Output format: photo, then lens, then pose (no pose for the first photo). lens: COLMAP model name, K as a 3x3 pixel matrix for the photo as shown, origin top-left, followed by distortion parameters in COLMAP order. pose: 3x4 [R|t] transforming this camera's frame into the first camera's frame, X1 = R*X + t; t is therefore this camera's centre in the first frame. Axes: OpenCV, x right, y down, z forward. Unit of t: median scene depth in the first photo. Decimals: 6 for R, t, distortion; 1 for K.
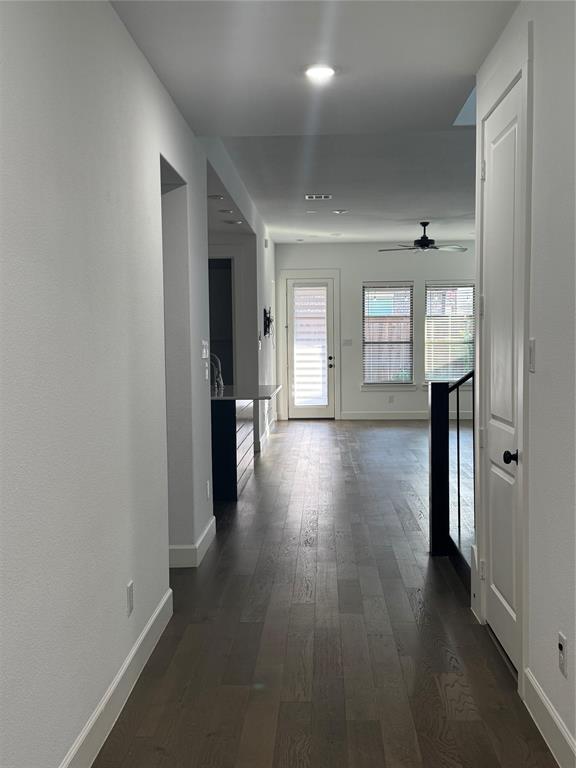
lens RADIAL K [[842.3, 0, 288.0], [0, 842.3, 384.0], [0, 0, 1]] dist [0.074363, 0.008196]
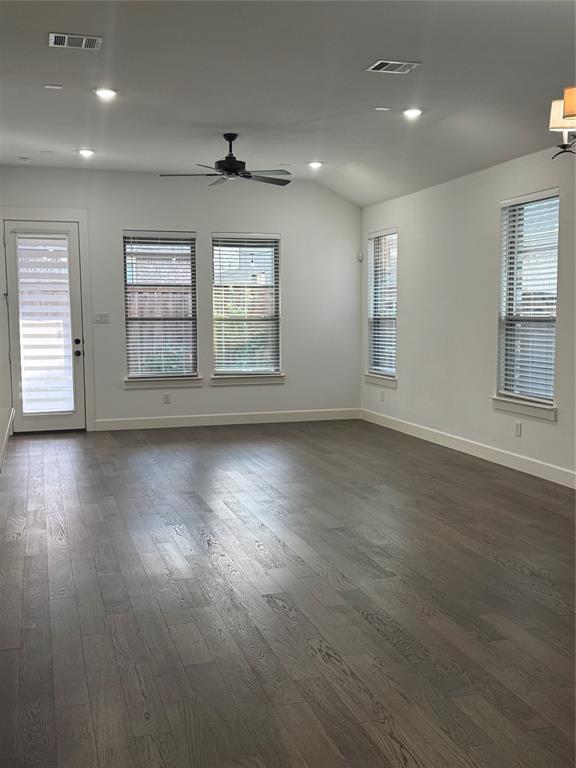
lens RADIAL K [[842.3, 0, 288.0], [0, 842.3, 384.0], [0, 0, 1]] dist [0.074363, 0.008196]
pose [[0.945786, -0.022868, 0.323984, -0.010653], [0.013477, 0.999422, 0.031198, -0.015641], [-0.324510, -0.025140, 0.945548, 0.302021]]
